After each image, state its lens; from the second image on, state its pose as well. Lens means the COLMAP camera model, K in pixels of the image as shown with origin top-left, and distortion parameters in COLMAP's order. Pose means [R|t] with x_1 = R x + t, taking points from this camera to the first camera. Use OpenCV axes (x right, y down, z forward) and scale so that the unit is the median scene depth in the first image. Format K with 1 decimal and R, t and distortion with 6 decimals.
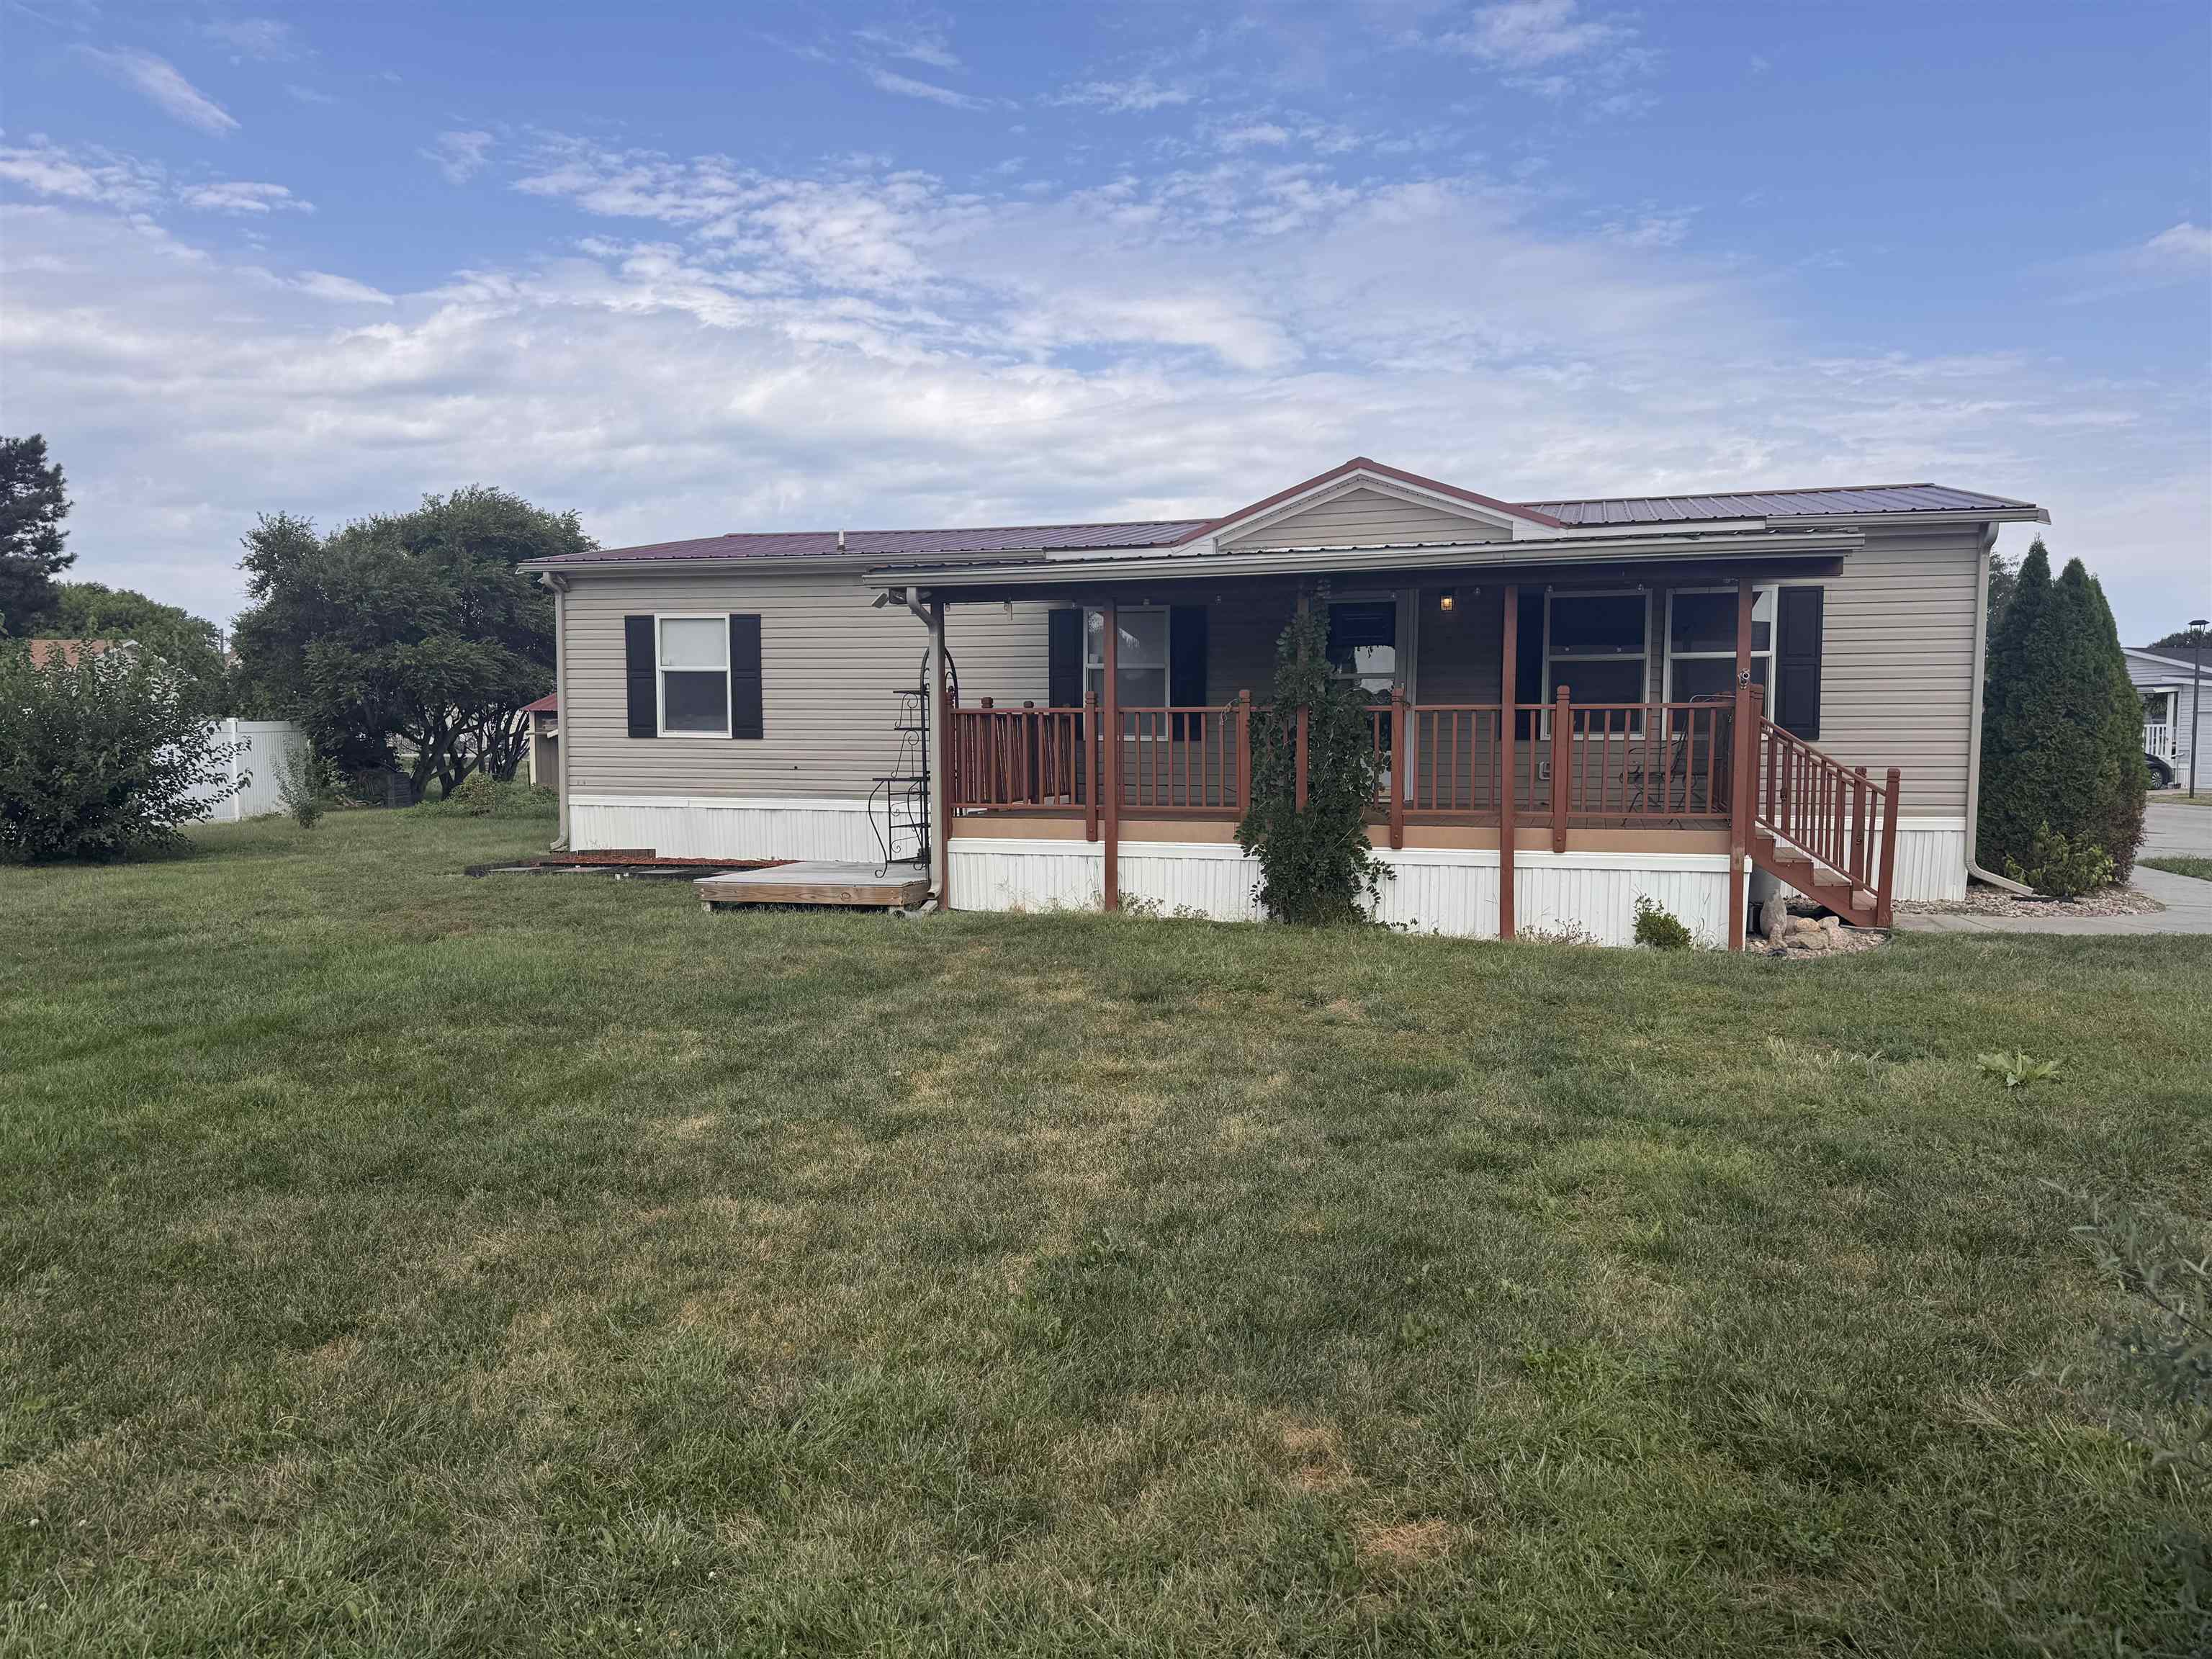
lens RADIAL K [[1513.9, 0, 1096.1], [0, 1513.9, 829.8], [0, 0, 1]] dist [-0.010878, -0.014859]
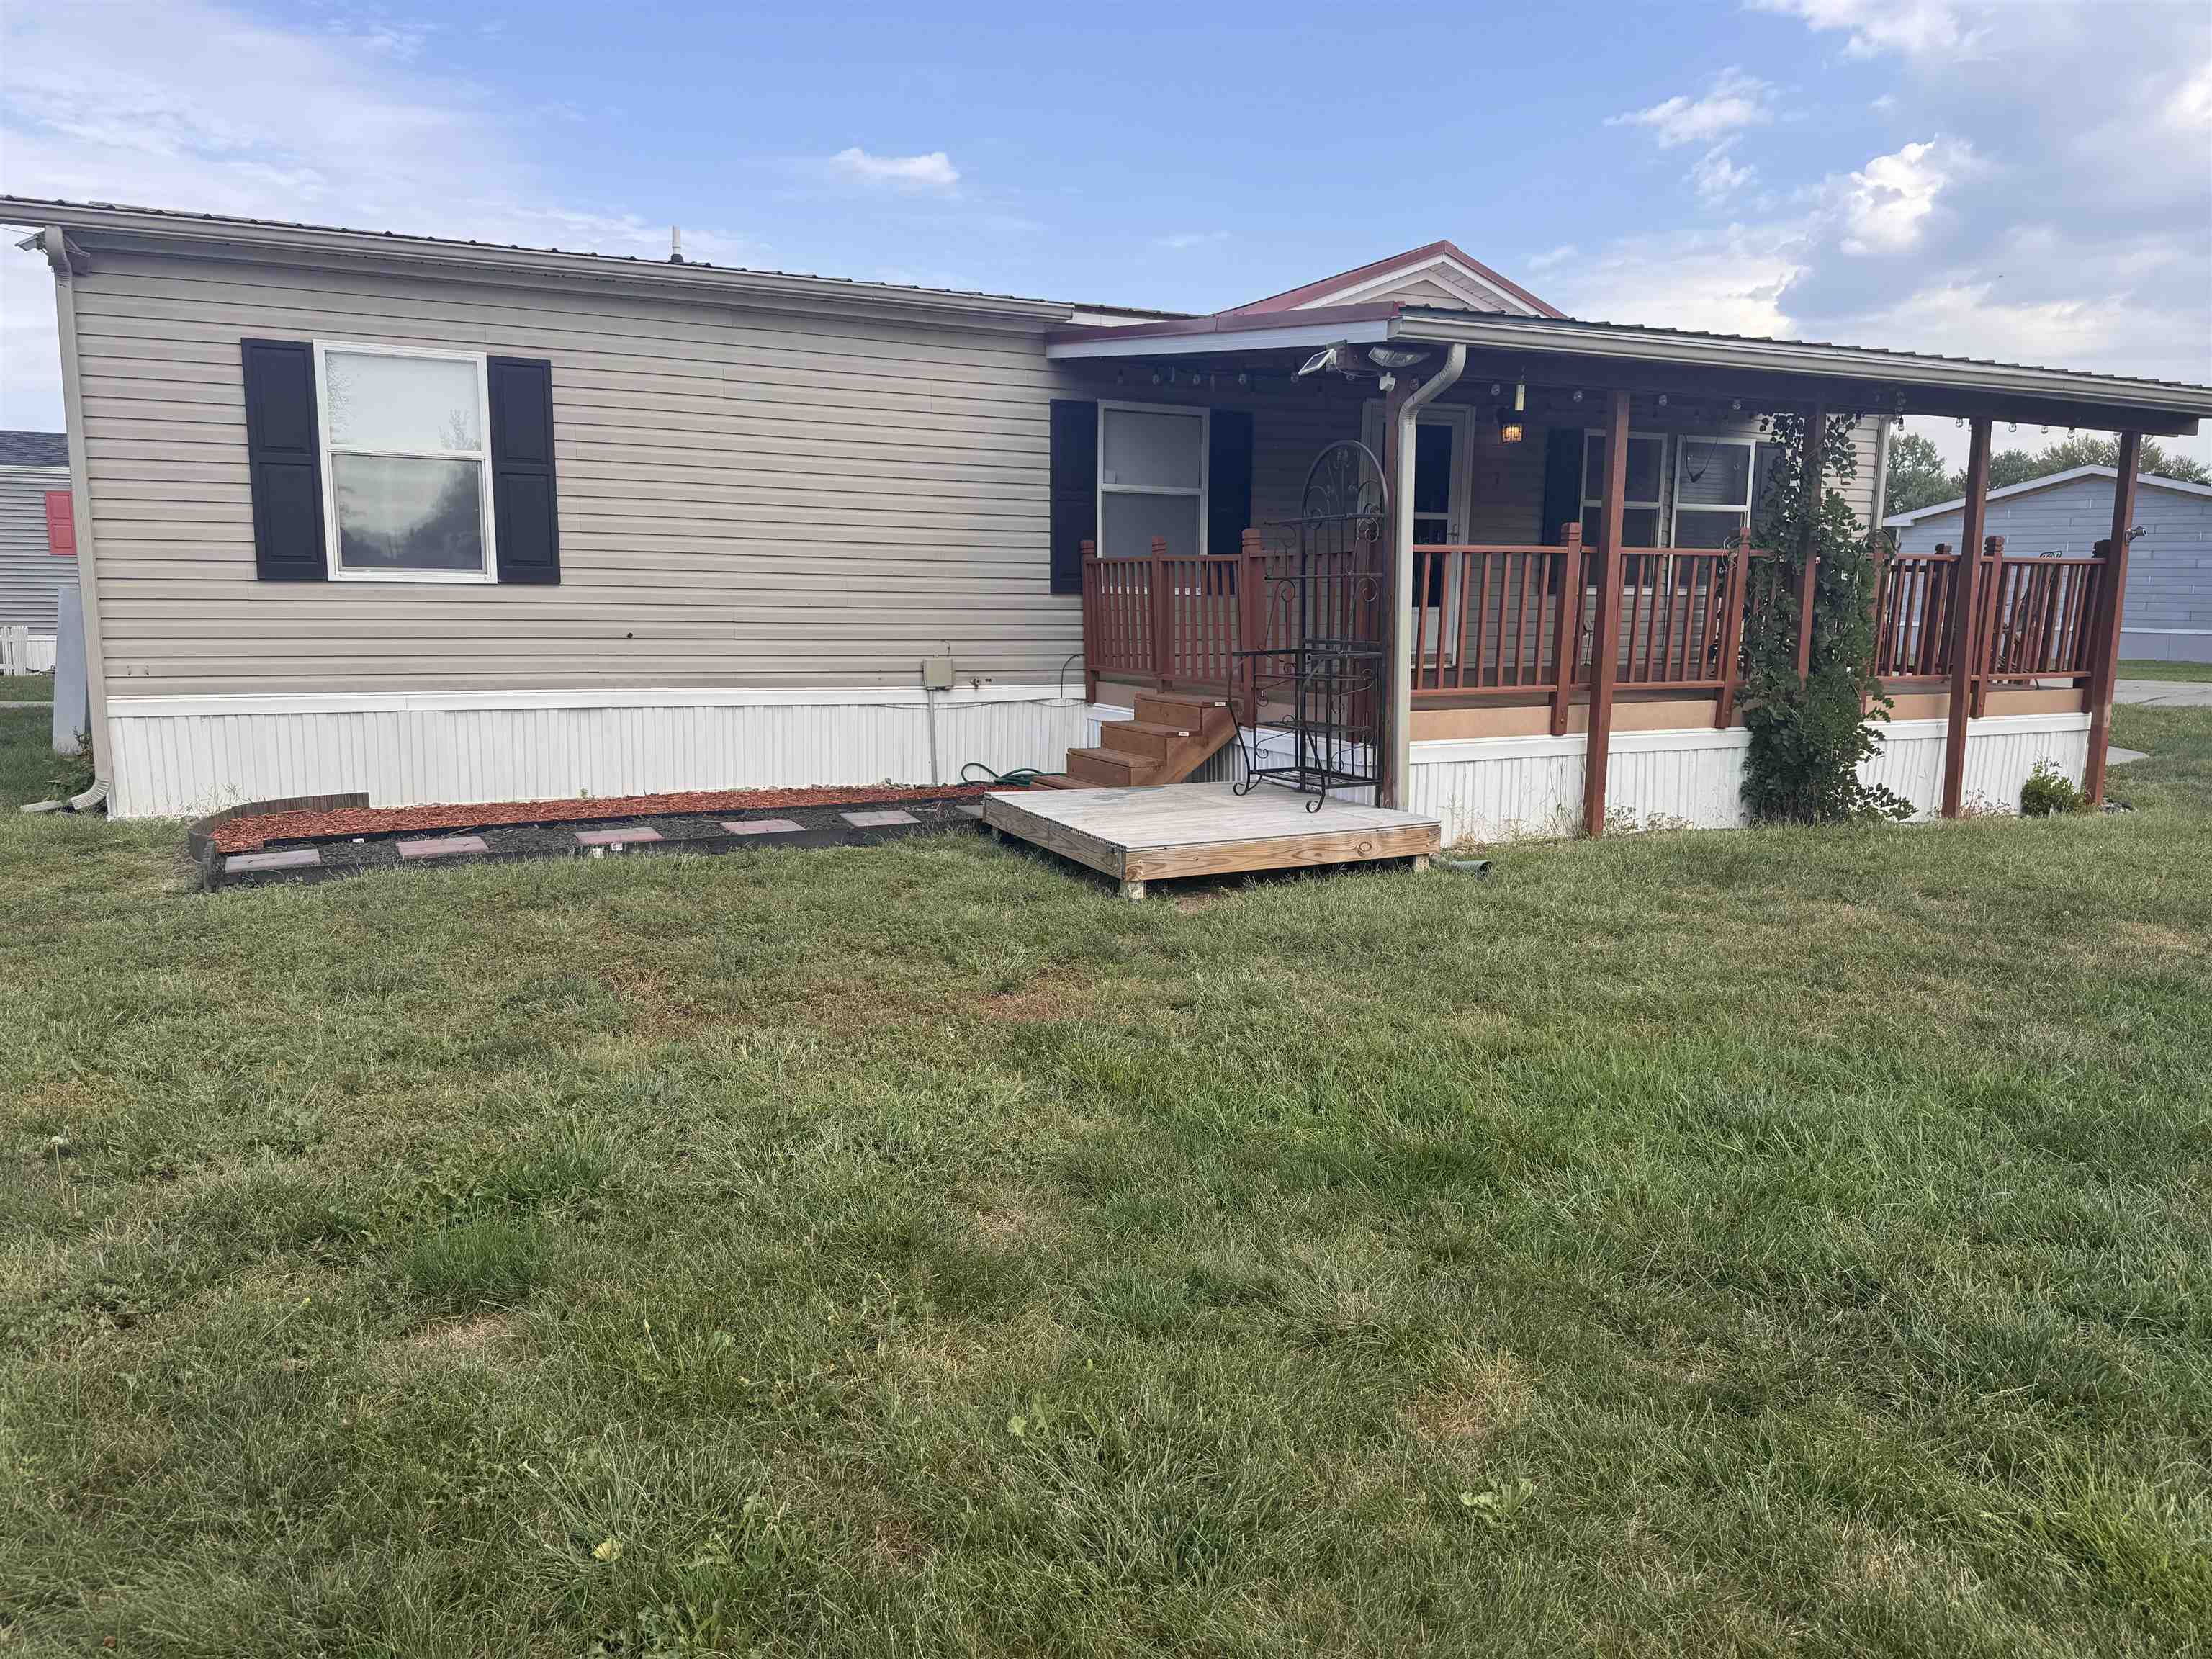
lens RADIAL K [[1513.9, 0, 1116.9], [0, 1513.9, 820.5], [0, 0, 1]] dist [-0.010878, -0.014859]
pose [[0.748789, -0.091498, 0.656462, -0.446551], [0.034317, 0.994449, 0.099463, -0.021355], [-0.661919, -0.051949, 0.747773, 0.431660]]
